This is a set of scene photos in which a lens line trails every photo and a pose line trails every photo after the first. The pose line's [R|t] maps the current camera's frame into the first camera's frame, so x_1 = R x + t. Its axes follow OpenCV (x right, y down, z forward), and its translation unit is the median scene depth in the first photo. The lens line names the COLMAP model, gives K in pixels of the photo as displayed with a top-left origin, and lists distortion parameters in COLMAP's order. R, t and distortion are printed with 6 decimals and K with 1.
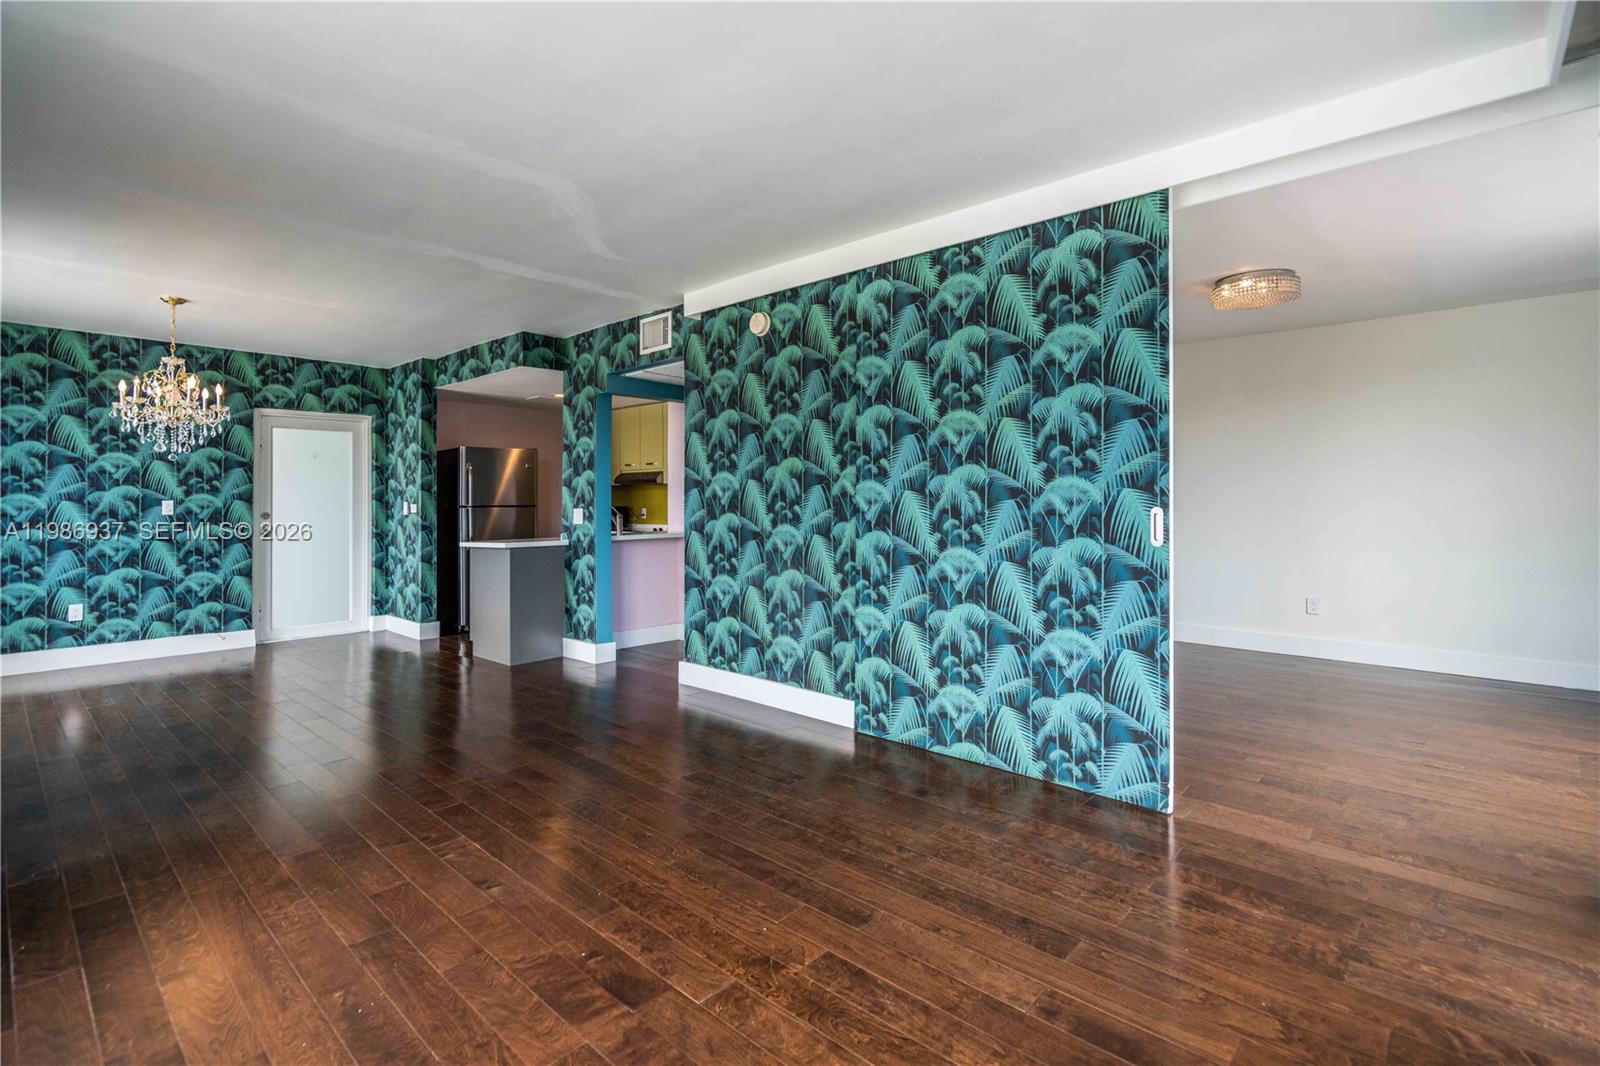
lens RADIAL K [[747.8, 0, 796.2], [0, 747.8, 498.8], [0, 0, 1]] dist [0.000502, 0.000361]
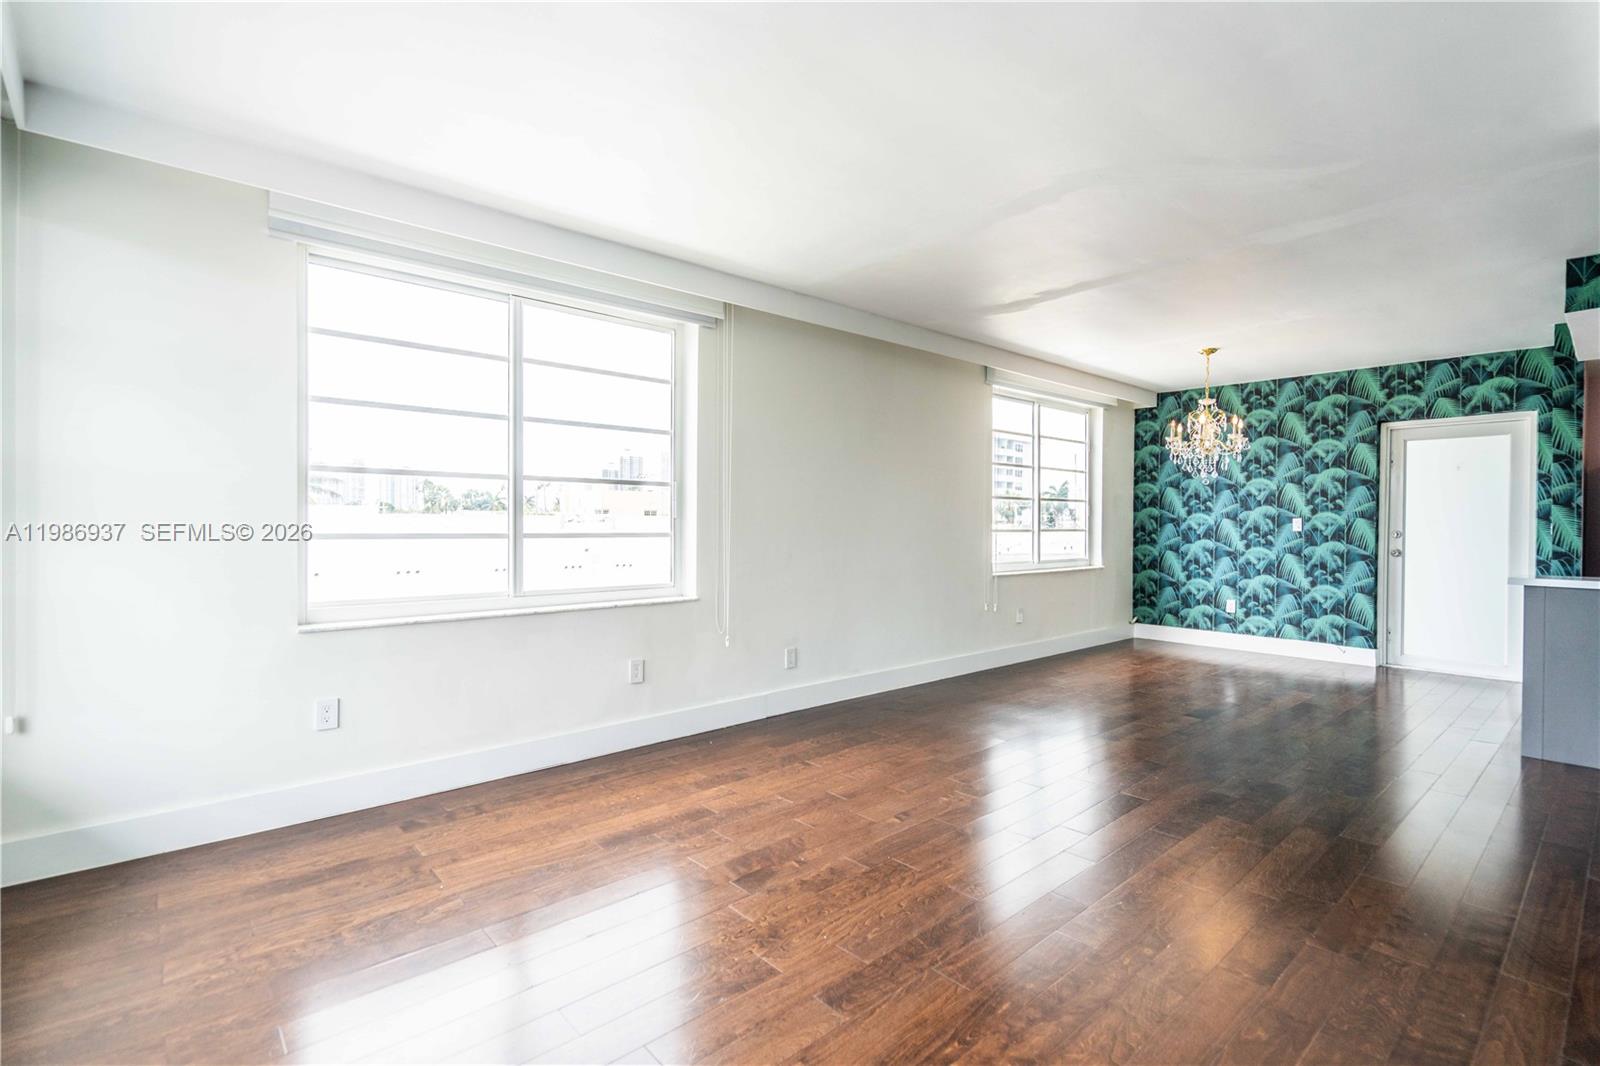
lens RADIAL K [[732.7, 0, 802.5], [0, 732.7, 529.1], [0, 0, 1]] dist [-0.000879, -0.000062]
pose [[-0.096068, 0.012684, -0.995294, 0.322896], [-0.000792, 0.999918, 0.012819, 0.004921], [0.995374, 0.002019, -0.096050, 0.368107]]
